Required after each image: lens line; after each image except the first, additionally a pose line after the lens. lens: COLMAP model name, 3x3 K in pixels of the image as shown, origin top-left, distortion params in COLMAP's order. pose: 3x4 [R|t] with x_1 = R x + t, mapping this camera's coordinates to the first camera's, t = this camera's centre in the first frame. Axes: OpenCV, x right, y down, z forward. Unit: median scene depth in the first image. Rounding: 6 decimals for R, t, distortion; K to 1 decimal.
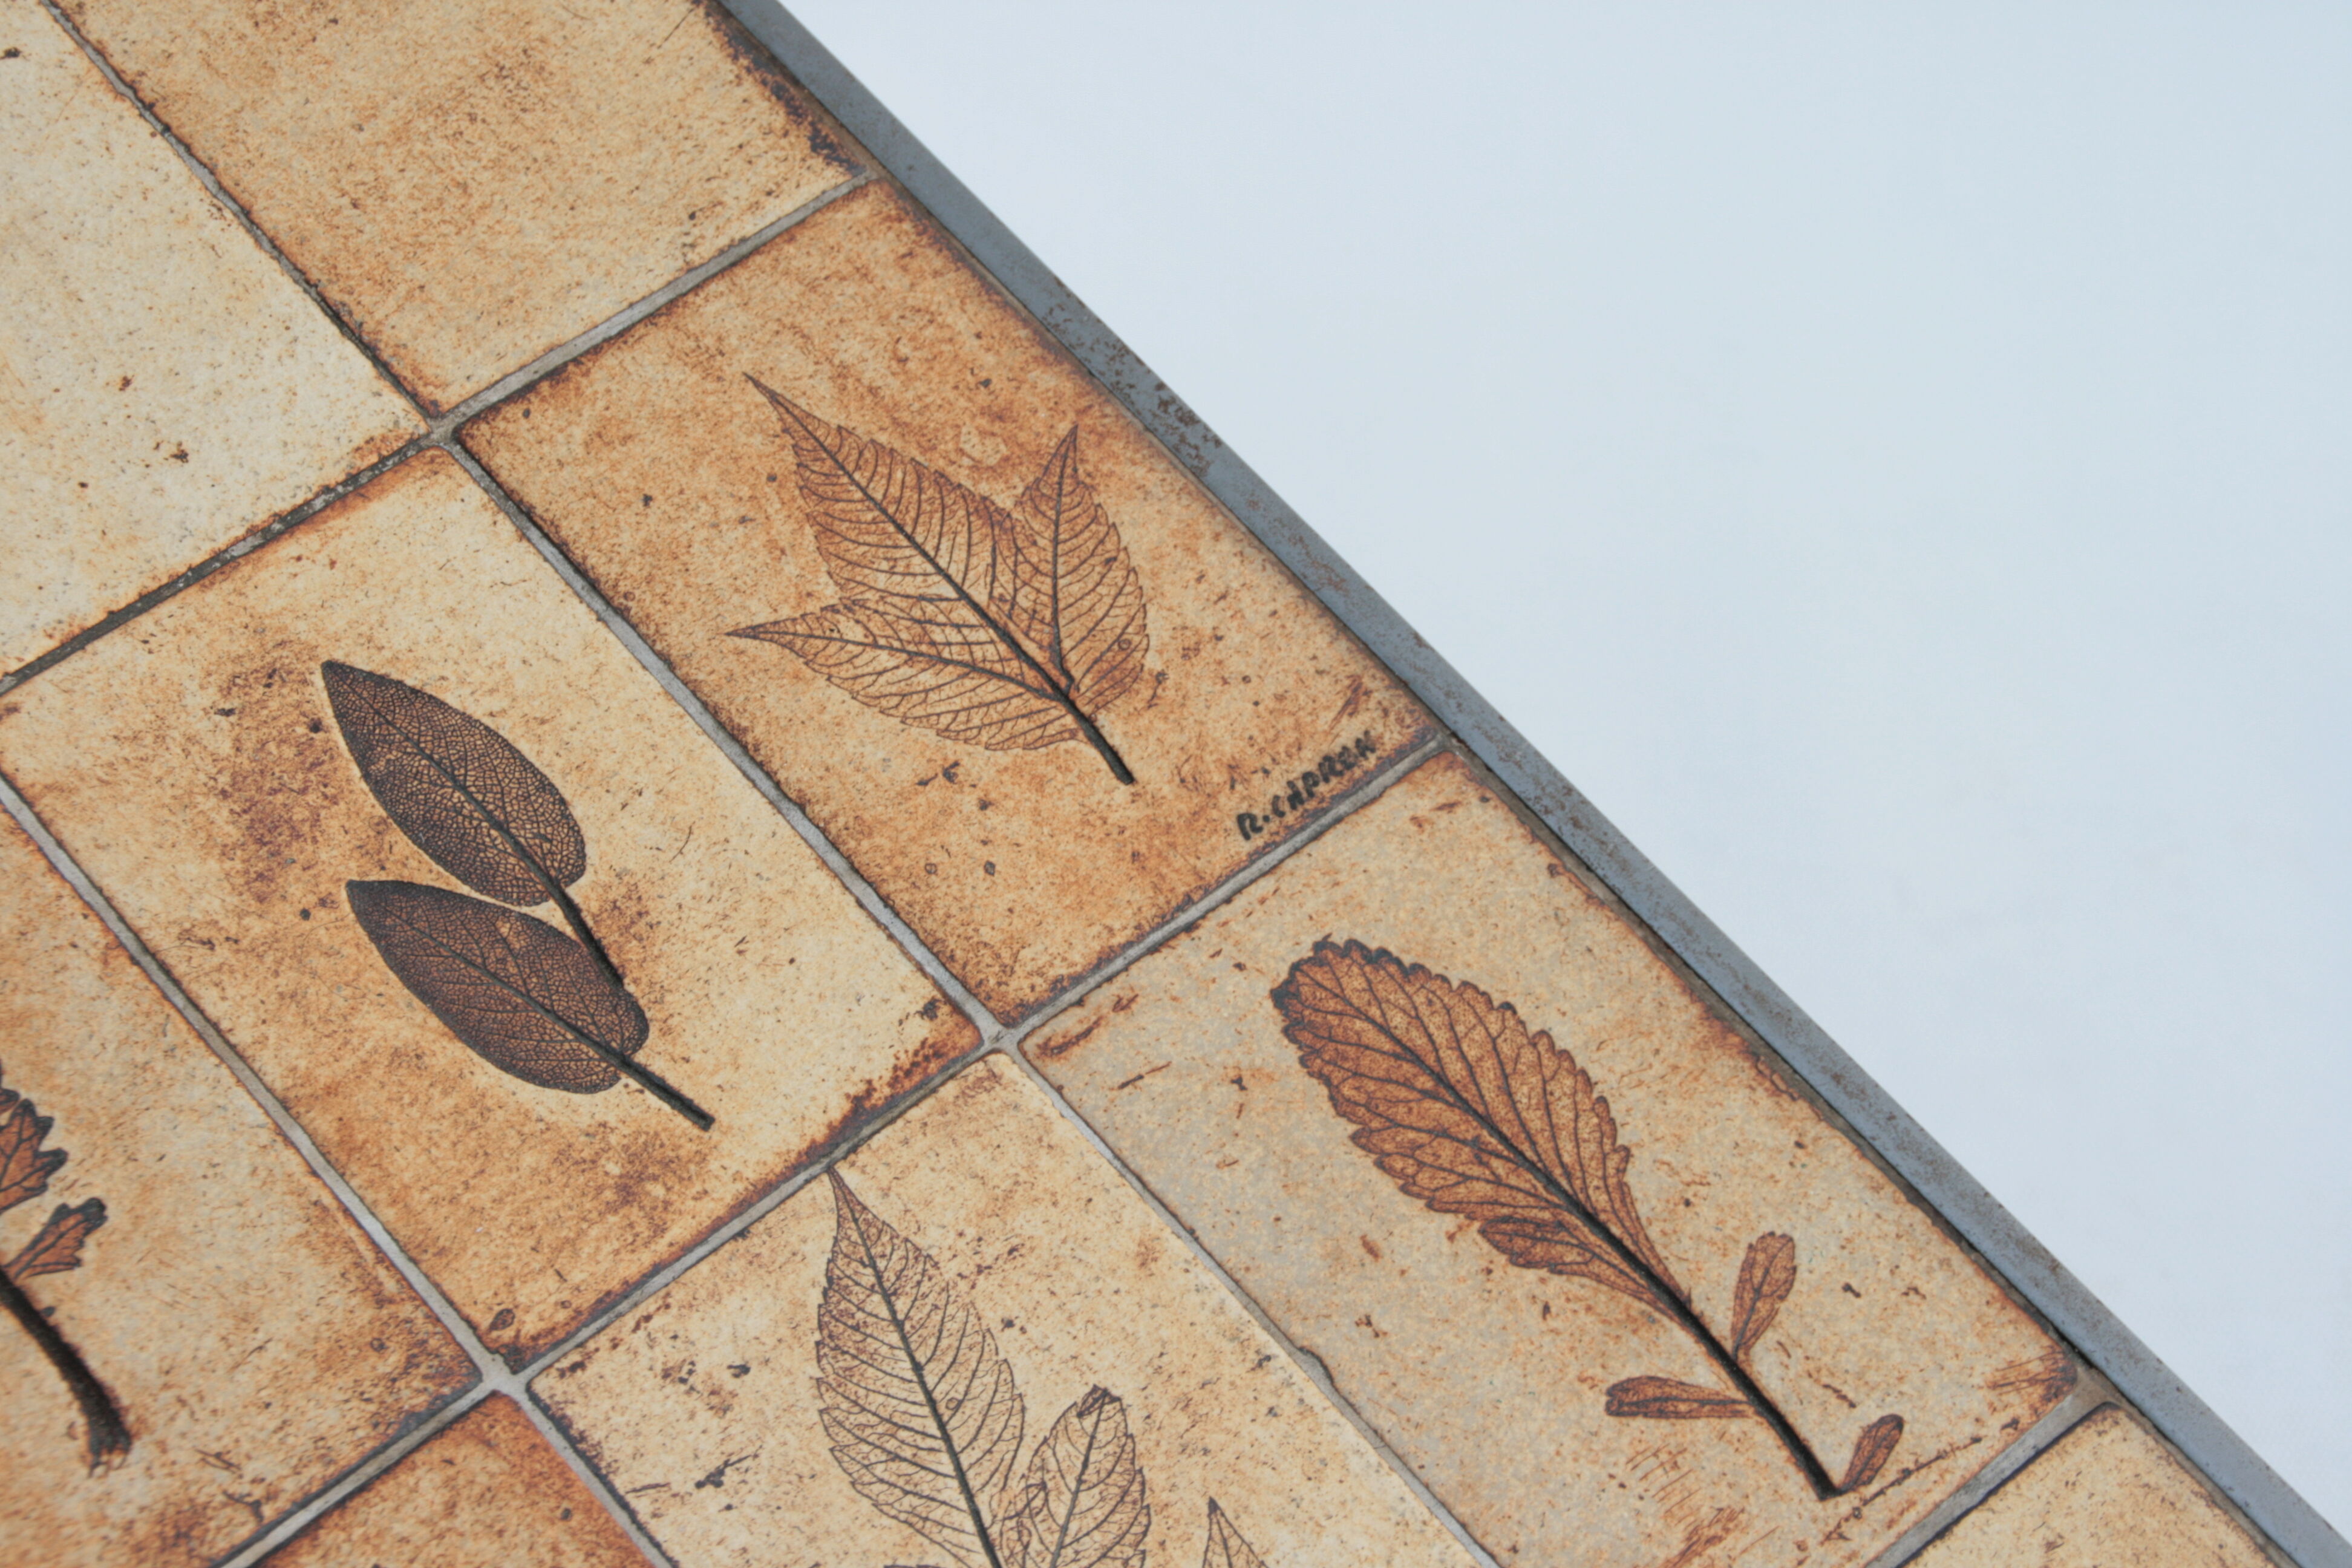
lens RADIAL K [[5056.7, 0, 1130.0], [0, 5056.7, 783.1], [0, 0, 1]] dist [0.258236, -0.003718]
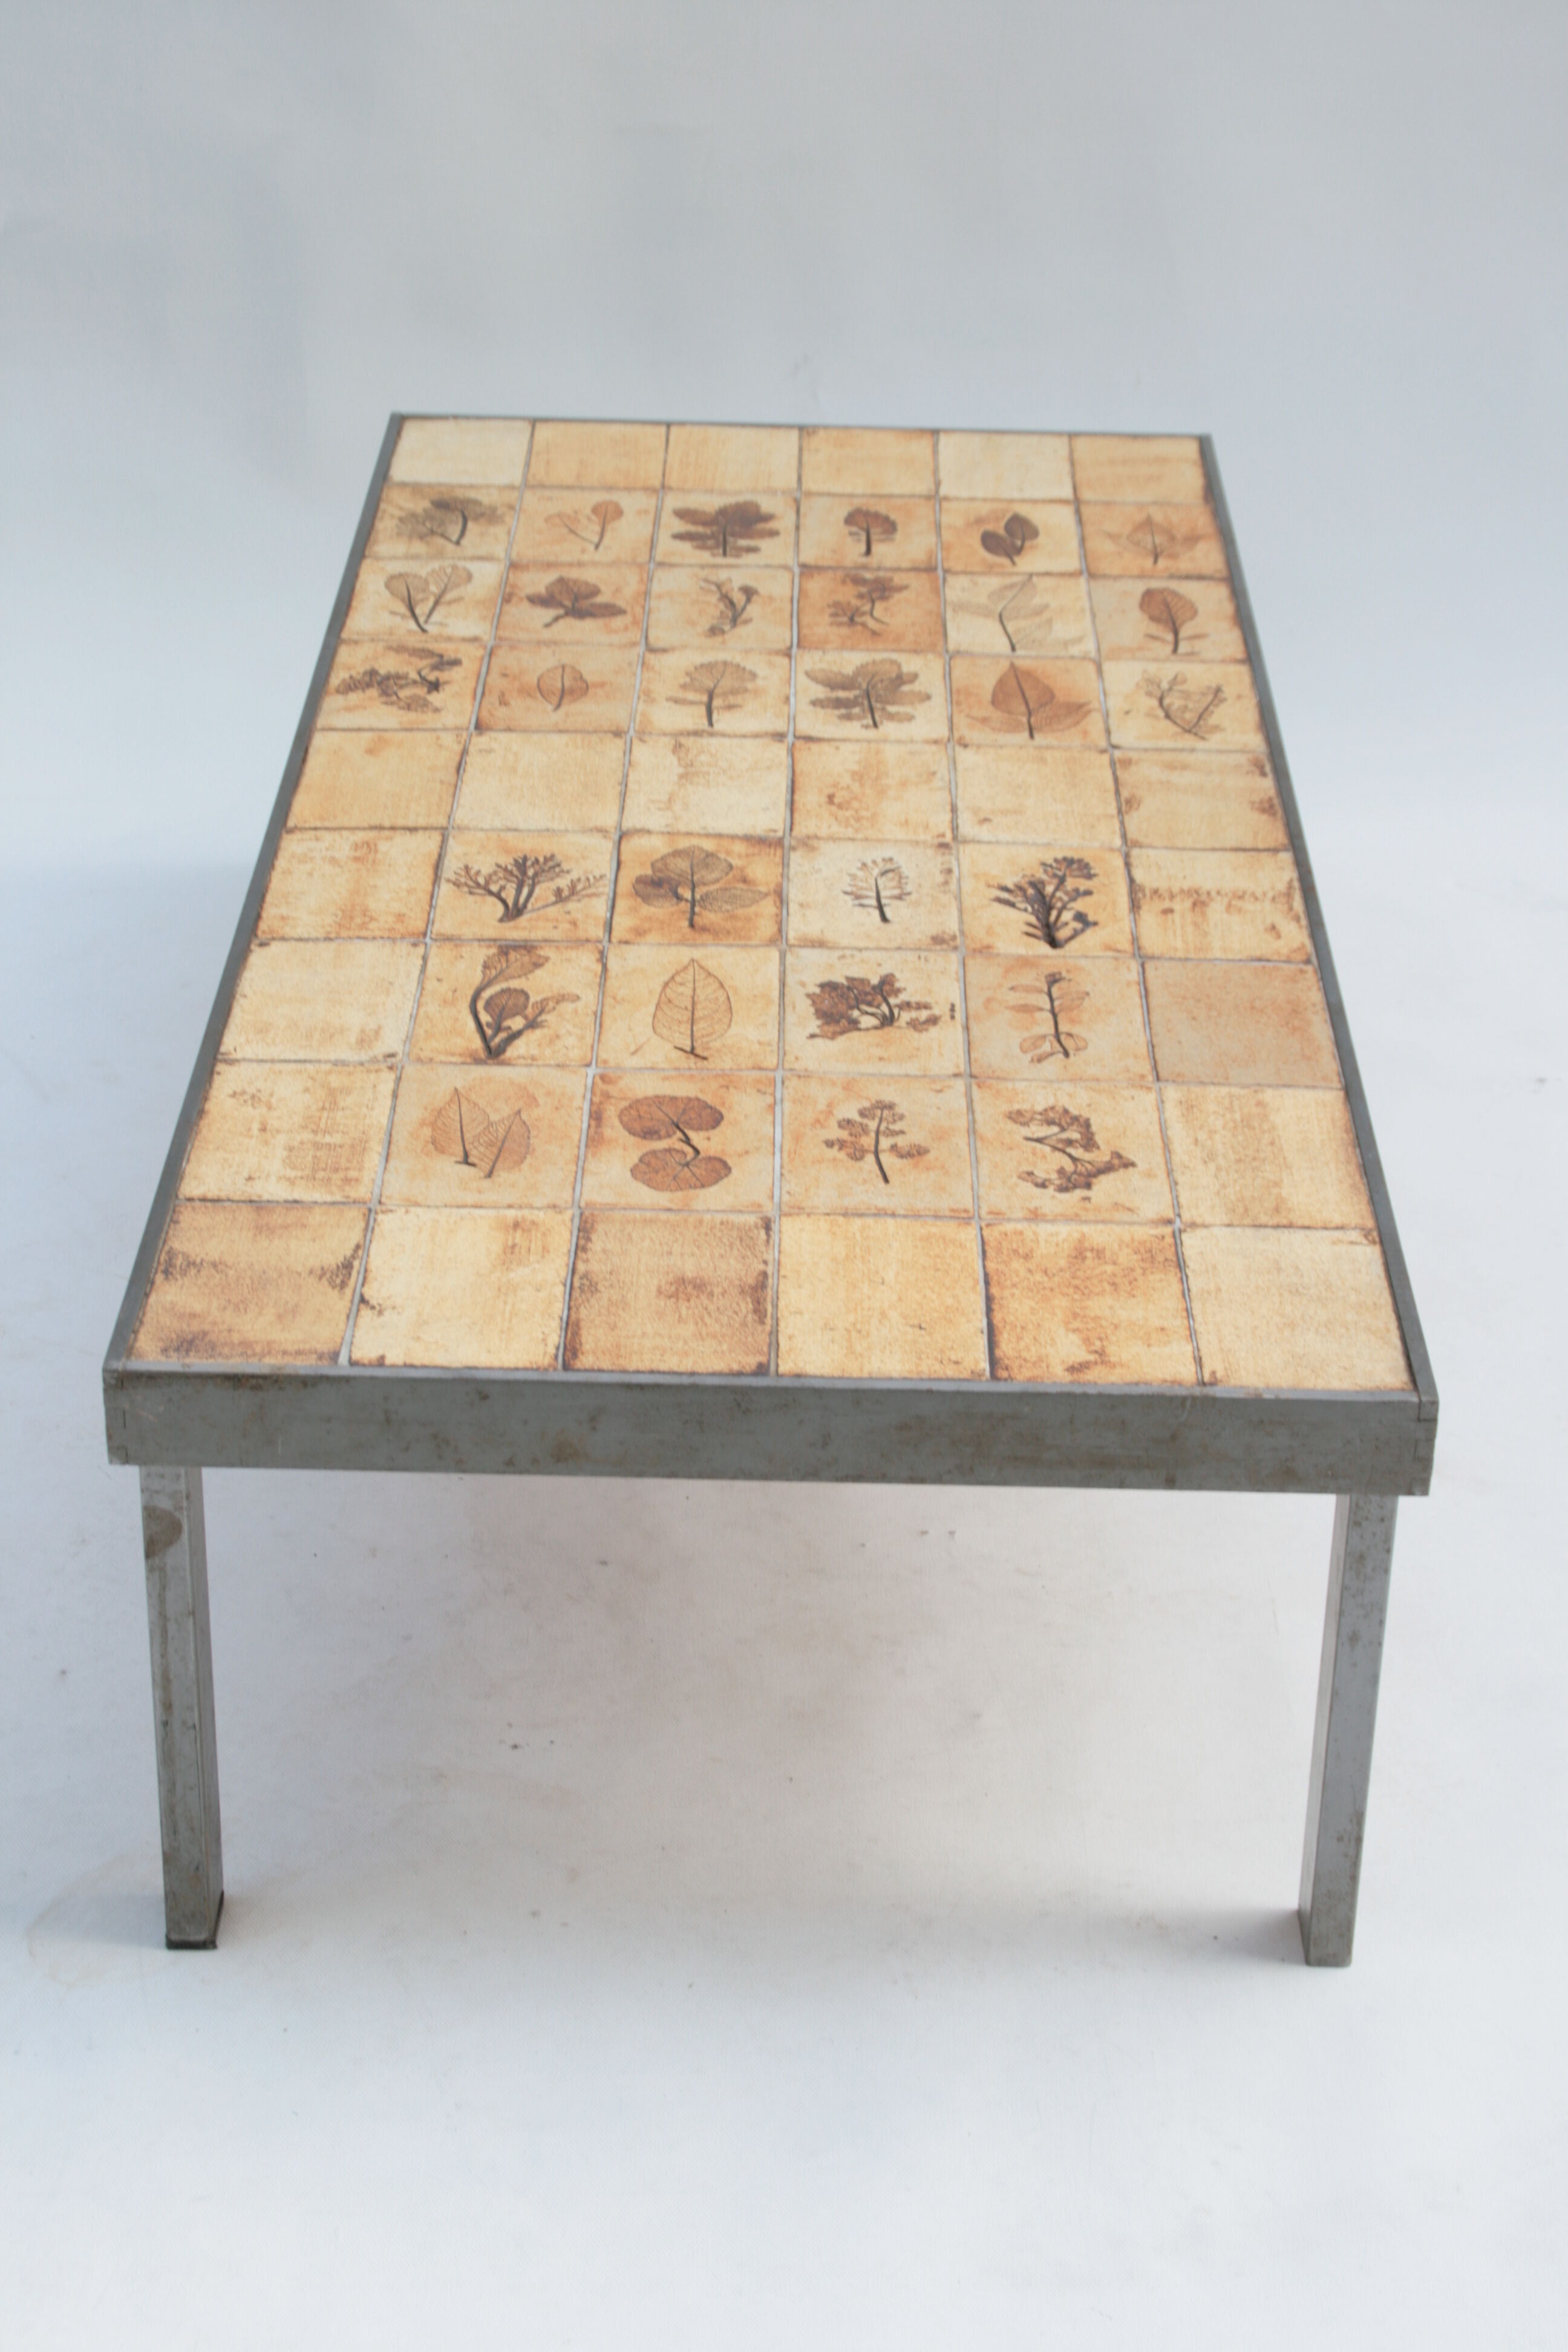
lens RADIAL K [[4234.0, 0, 770.2], [0, 4234.0, 1218.4], [0, 0, 1]] dist [0.146454, 0.045524]
pose [[0.749972, 0.257297, -0.609377, 2.043927], [-0.535306, 0.777259, -0.330630, 1.752954], [0.388574, 0.574166, 0.720655, -1.323513]]
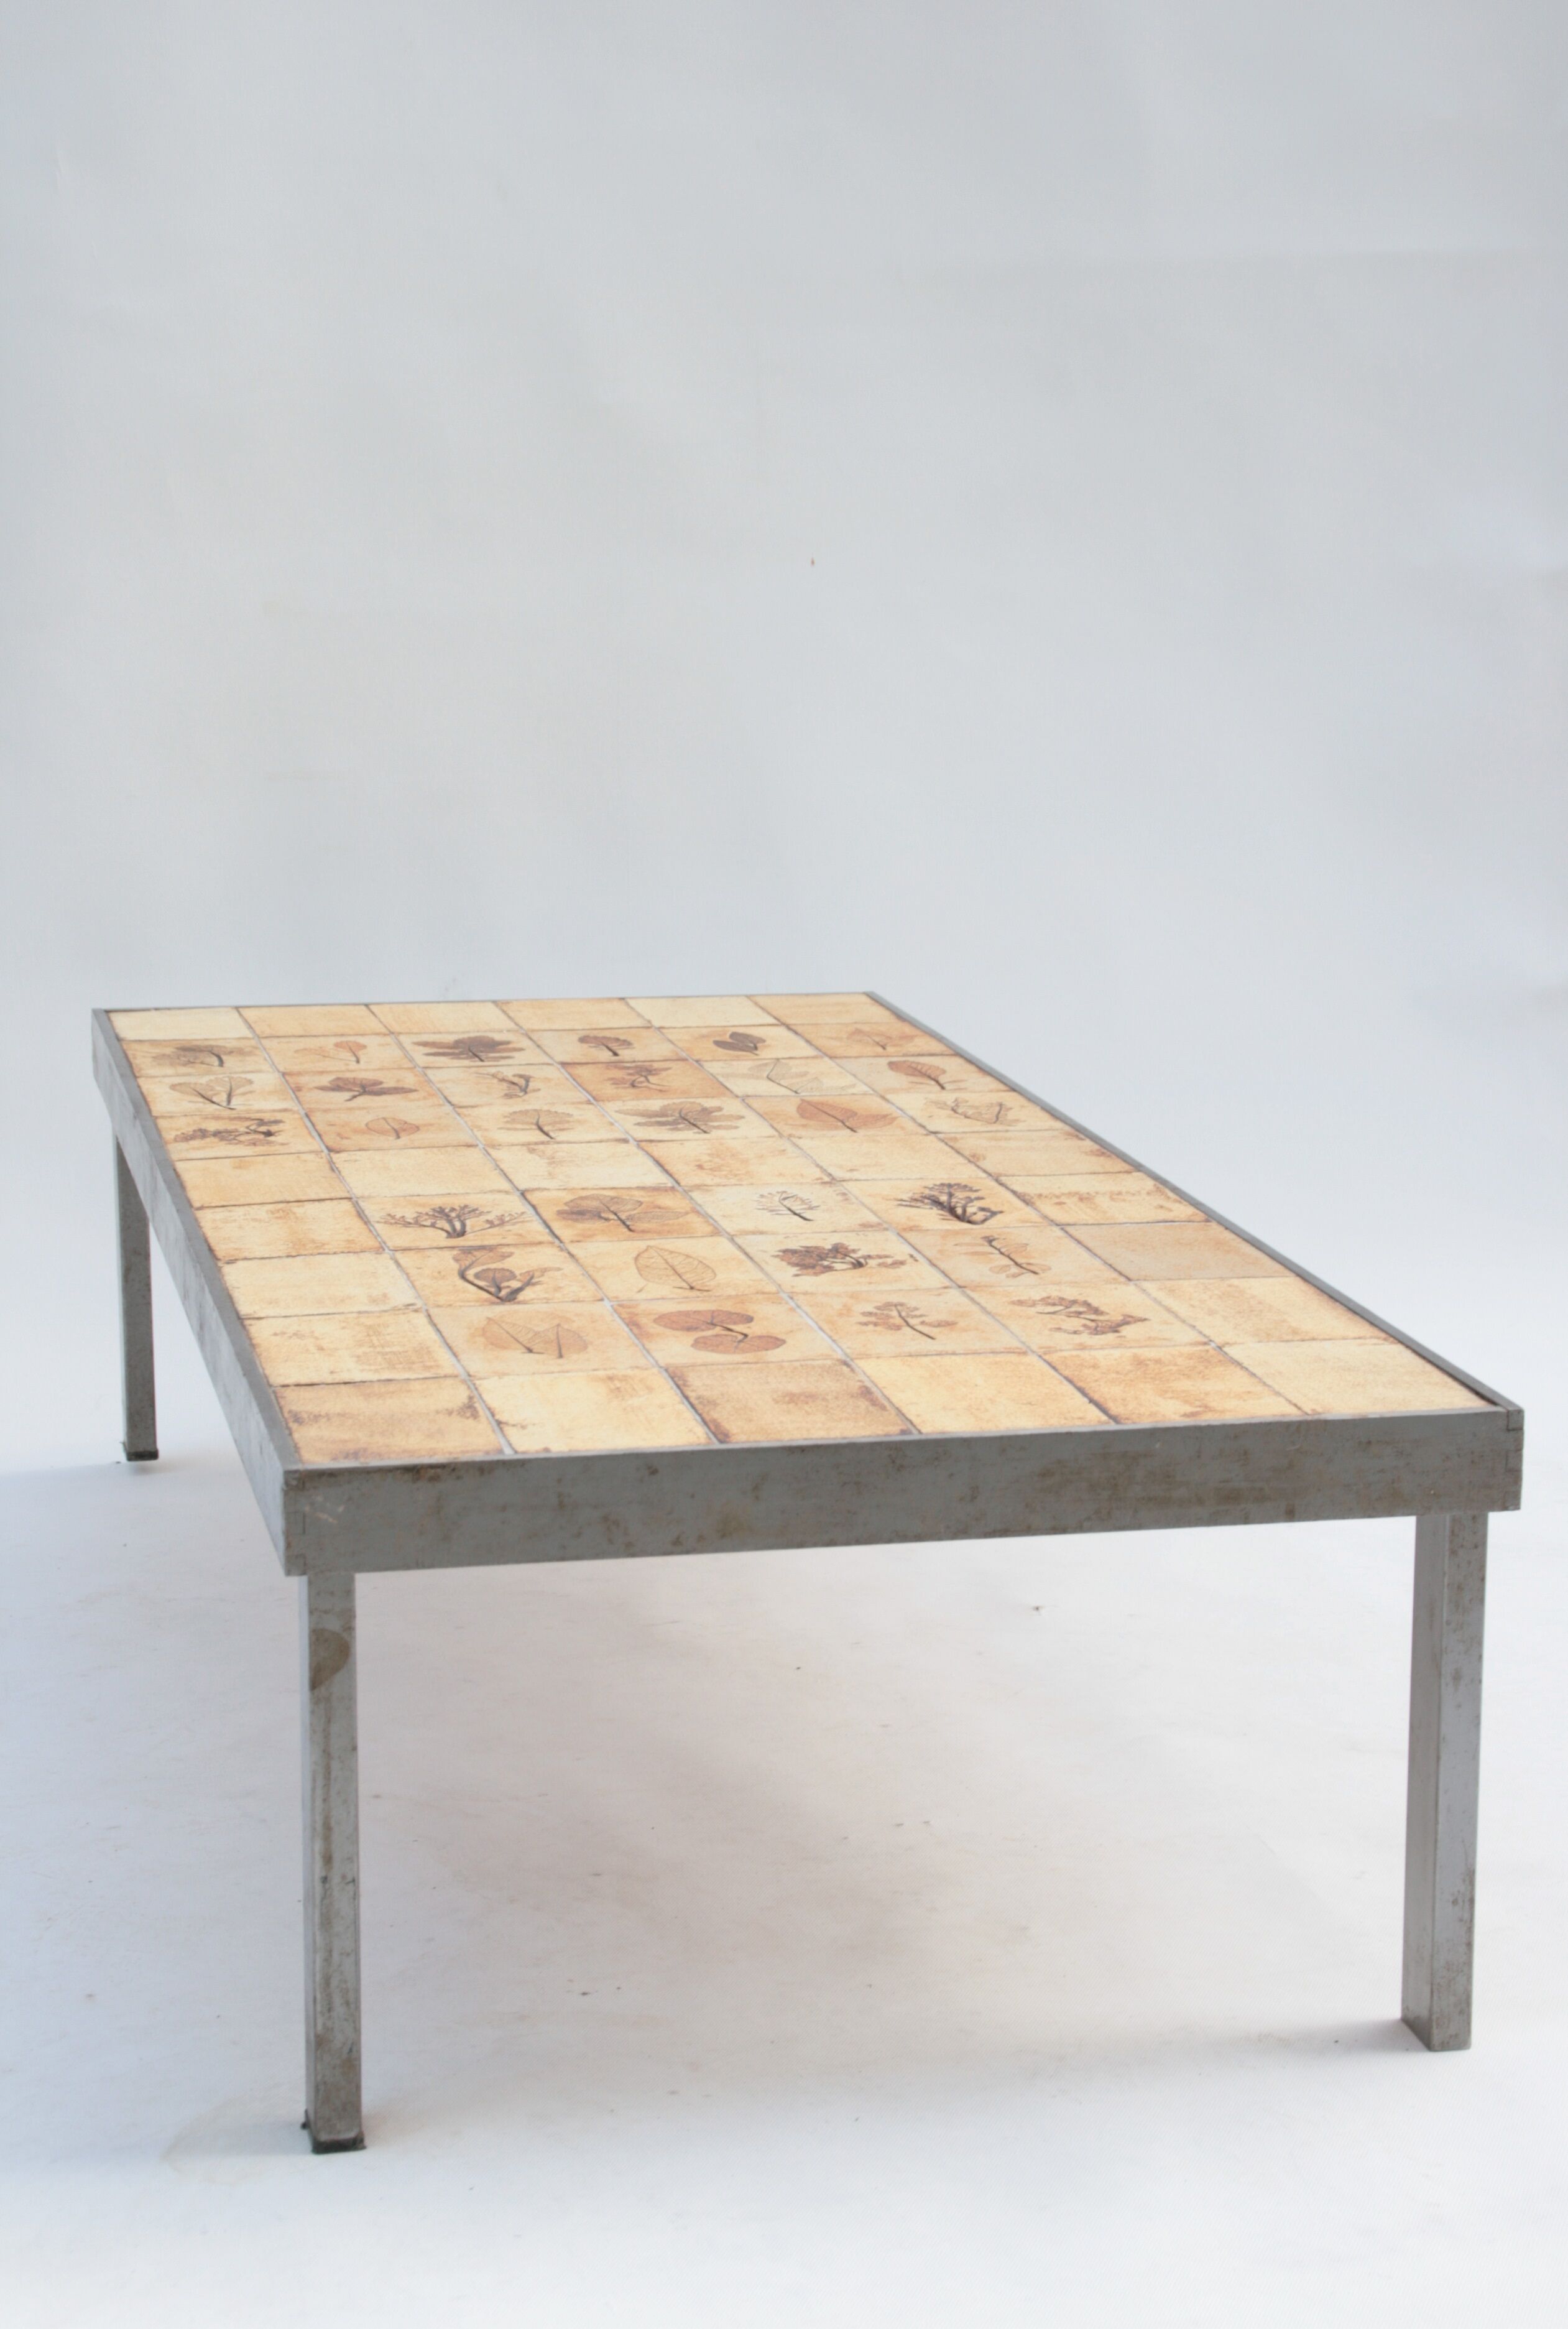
lens RADIAL K [[4547.3, 0, 790.2], [0, 4547.3, 1198.7], [0, 0, 1]] dist [0.139677, 0.490930]
pose [[0.879056, 0.018040, -0.476377, 1.826015], [-0.363413, 0.672095, -0.645151, 2.686856], [0.308532, 0.740245, 0.597365, -1.283301]]
